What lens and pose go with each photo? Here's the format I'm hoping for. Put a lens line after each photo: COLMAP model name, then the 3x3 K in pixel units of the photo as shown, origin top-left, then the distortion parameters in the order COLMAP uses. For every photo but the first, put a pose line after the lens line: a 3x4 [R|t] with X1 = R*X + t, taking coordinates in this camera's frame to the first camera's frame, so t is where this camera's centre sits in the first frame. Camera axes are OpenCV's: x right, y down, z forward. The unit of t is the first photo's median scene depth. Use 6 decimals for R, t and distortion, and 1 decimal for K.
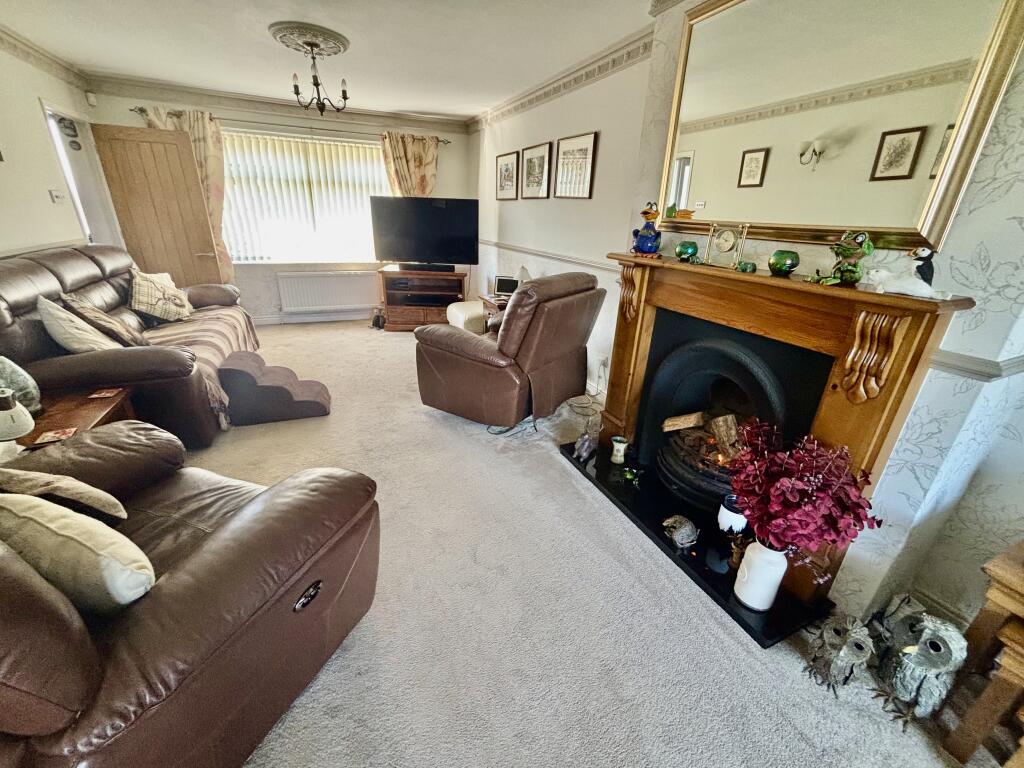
lens RADIAL K [[415.3, 0, 512.0], [0, 415.3, 384.0], [0, 0, 1]] dist [0.000069, 0.000050]
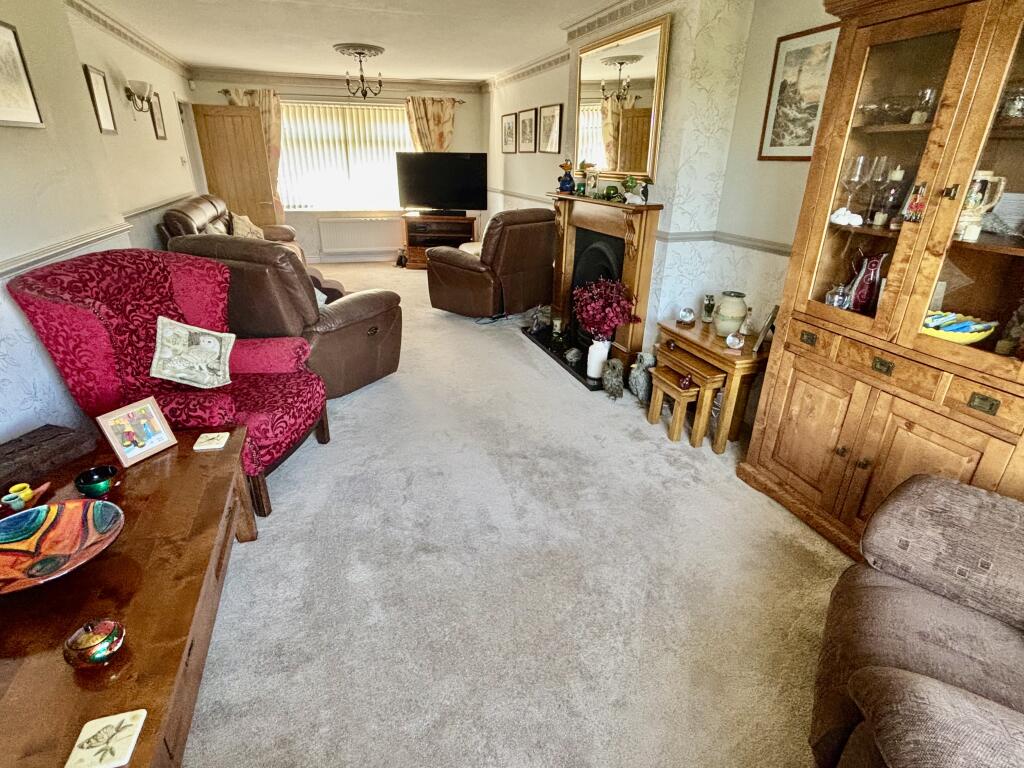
lens RADIAL K [[521.3, 0, 512.0], [0, 521.3, 384.0], [0, 0, 1]] dist [0.028136, -0.037050]
pose [[0.994876, 0.020168, -0.099068, 0.156605], [-0.018614, 0.999689, 0.016589, 0.186430], [0.099372, -0.014660, 0.994942, -0.487140]]
